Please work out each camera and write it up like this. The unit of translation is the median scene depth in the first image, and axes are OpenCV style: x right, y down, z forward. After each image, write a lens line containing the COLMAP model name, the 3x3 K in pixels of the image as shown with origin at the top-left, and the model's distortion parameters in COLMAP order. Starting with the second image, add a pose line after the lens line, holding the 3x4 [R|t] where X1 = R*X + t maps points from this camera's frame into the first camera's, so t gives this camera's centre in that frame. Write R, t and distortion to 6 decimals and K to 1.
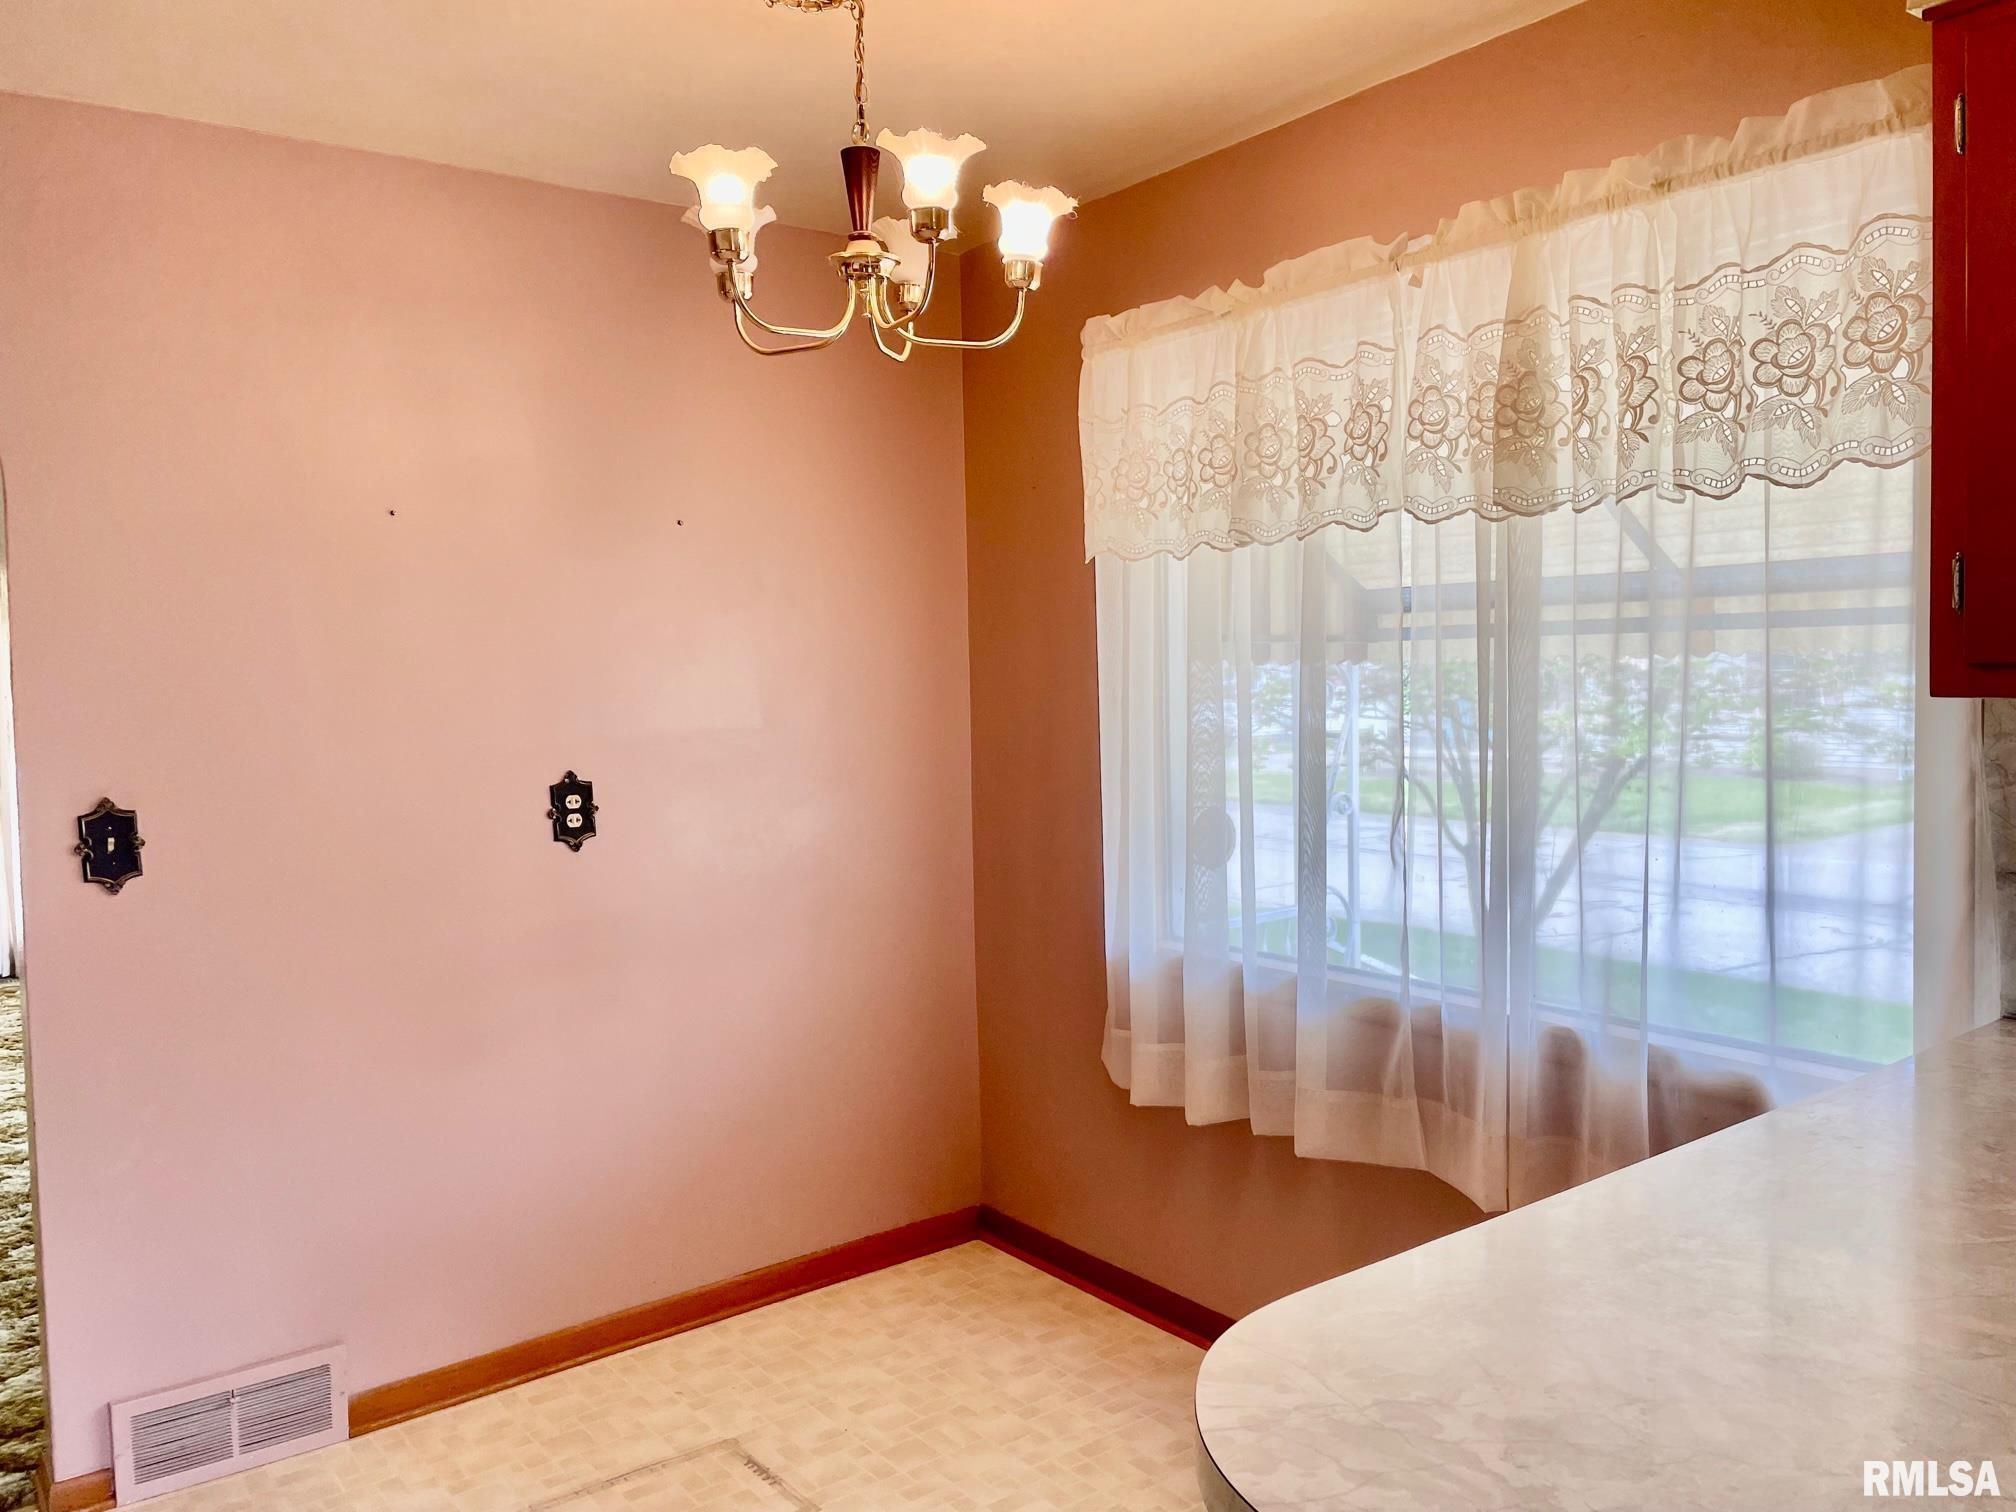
lens RADIAL K [[1506.5, 0, 991.6], [0, 1506.5, 752.0], [0, 0, 1]] dist [0.064339, -0.099325]
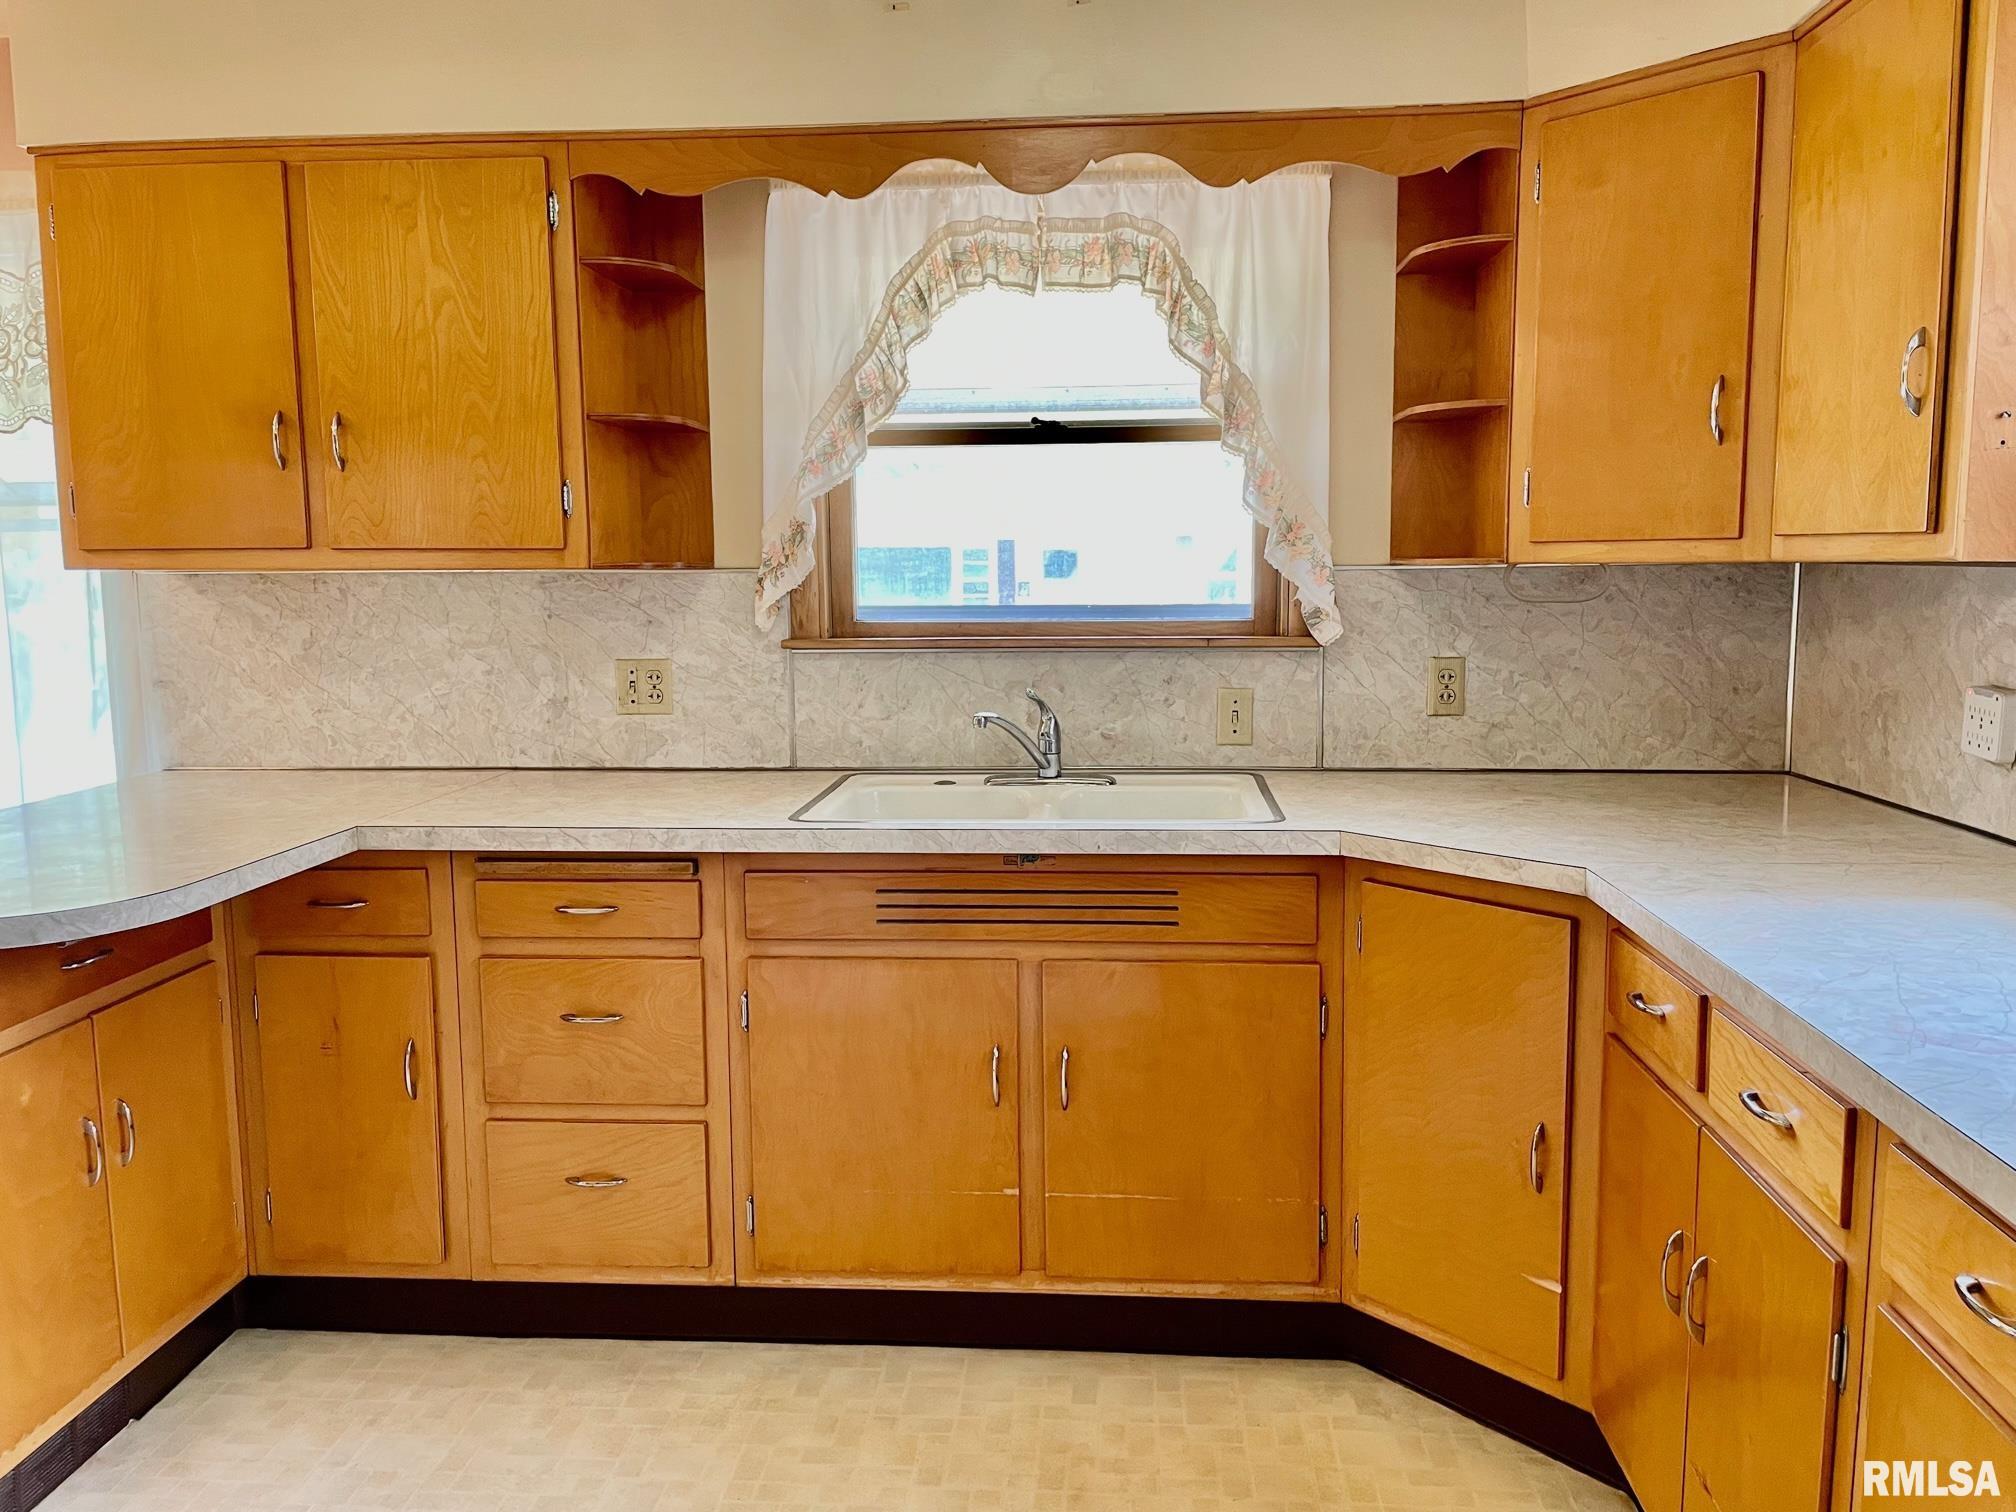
lens RADIAL K [[1506.5, 0, 1018.2], [0, 1506.5, 749.0], [0, 0, 1]] dist [0.064339, -0.099325]
pose [[0.646292, -0.073239, 0.759568, 0.017834], [0.032344, 0.997118, 0.068624, 0.052491], [-0.762405, -0.019784, 0.646798, -0.595023]]
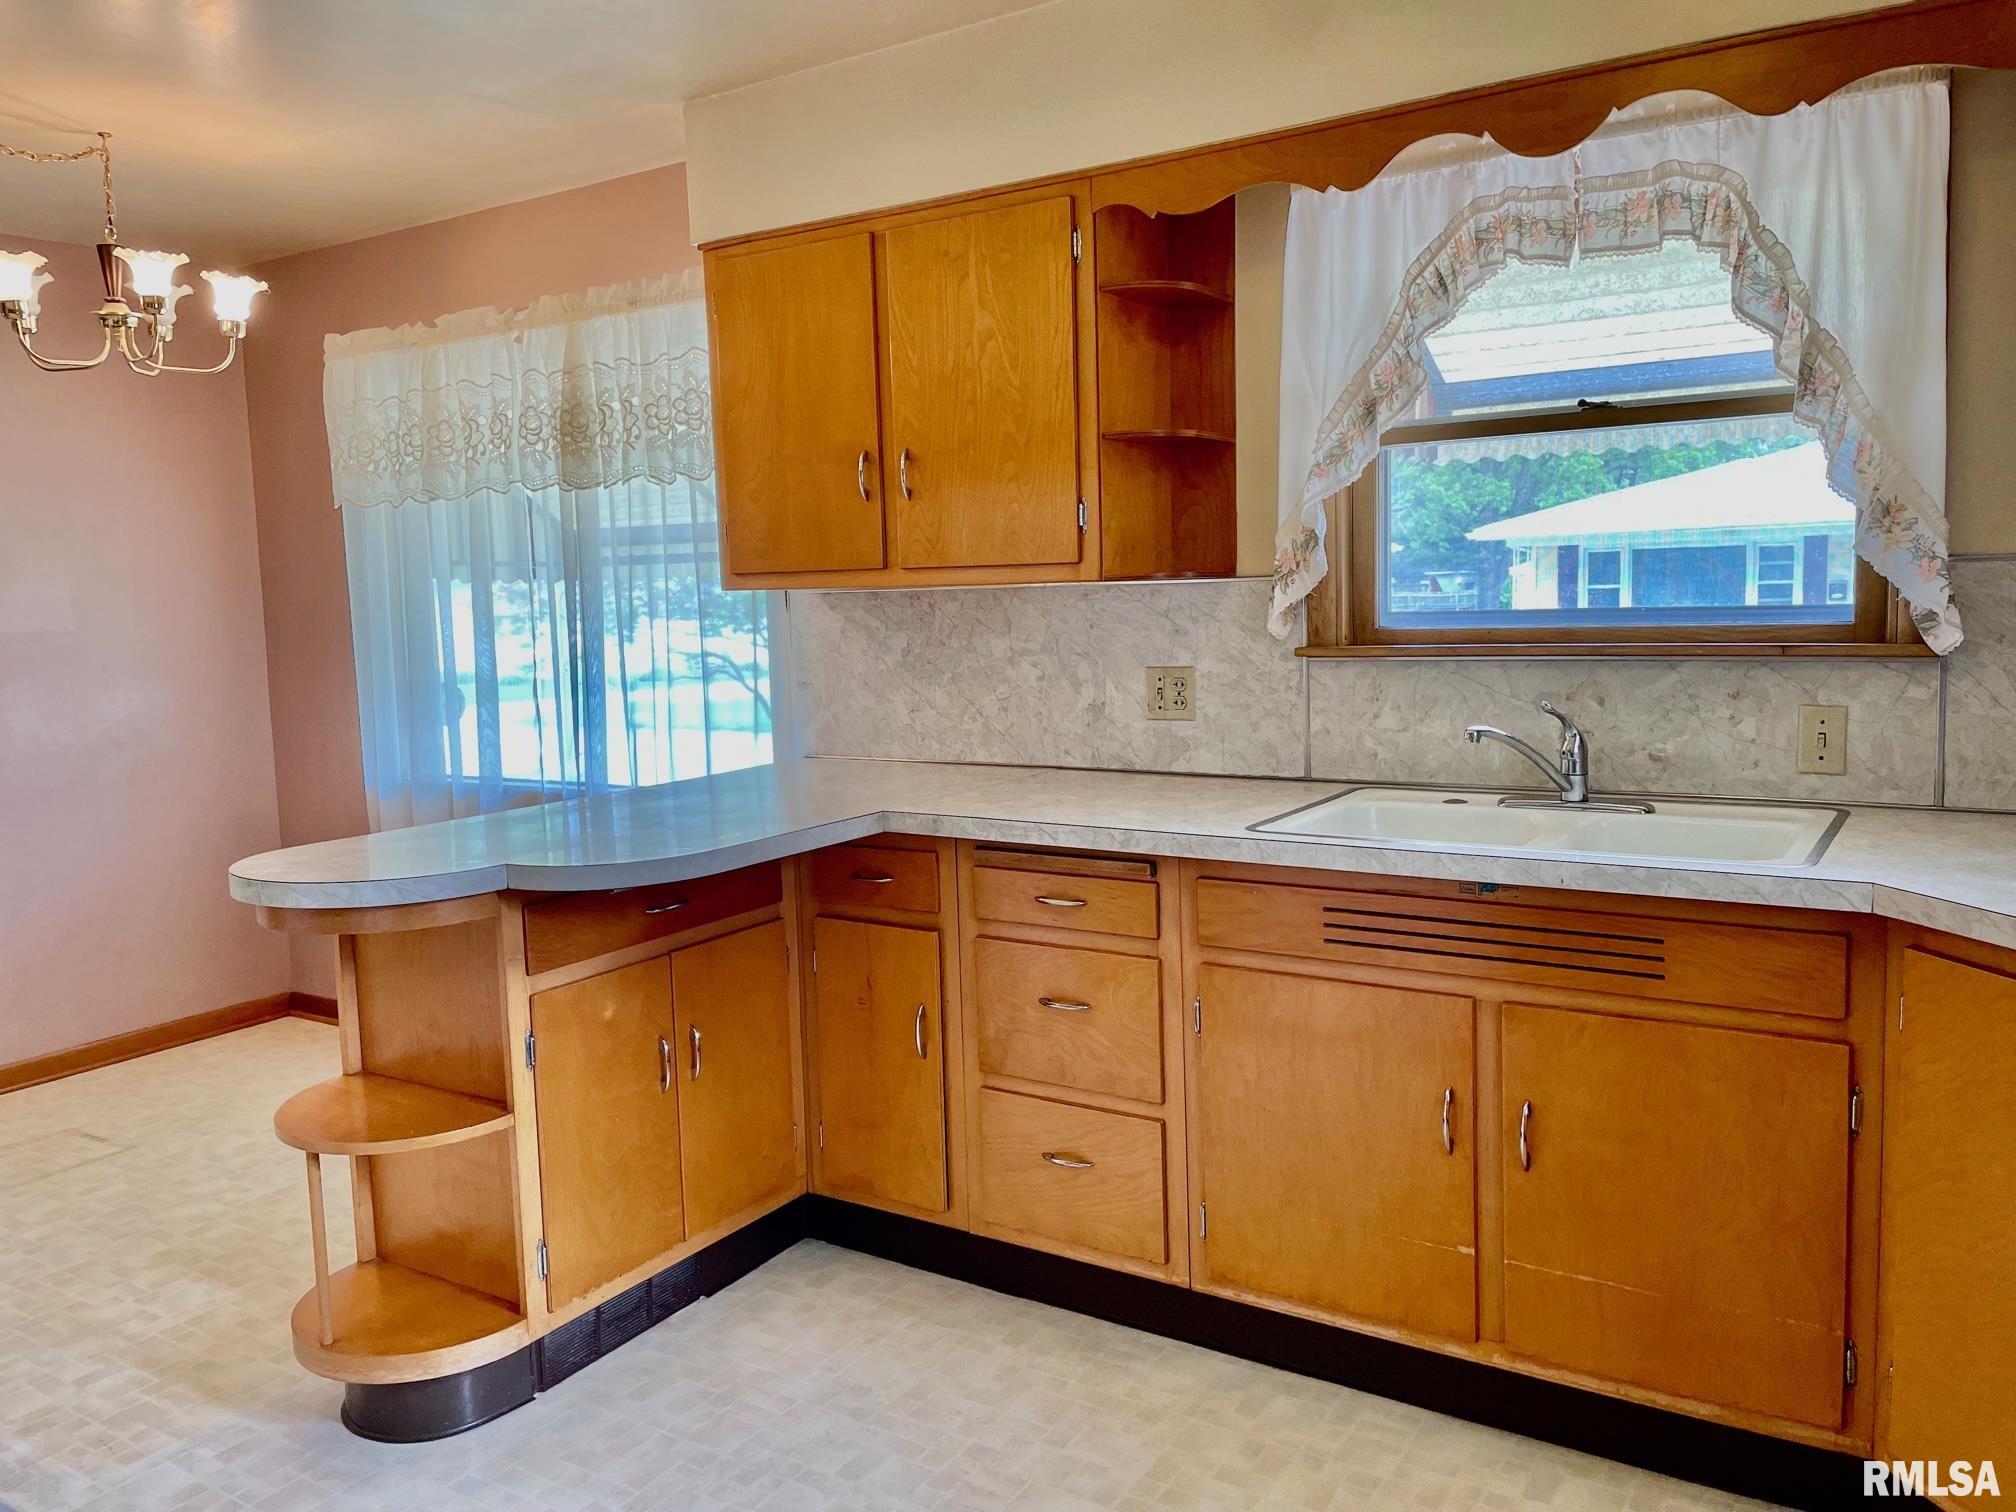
lens RADIAL K [[1506.5, 0, 1003.6], [0, 1506.5, 744.0], [0, 0, 1]] dist [0.064339, -0.099325]
pose [[0.936371, -0.038546, 0.348889, 0.183584], [0.024621, 0.998717, 0.044260, 0.059591], [-0.350147, -0.032854, 0.936118, -0.703439]]
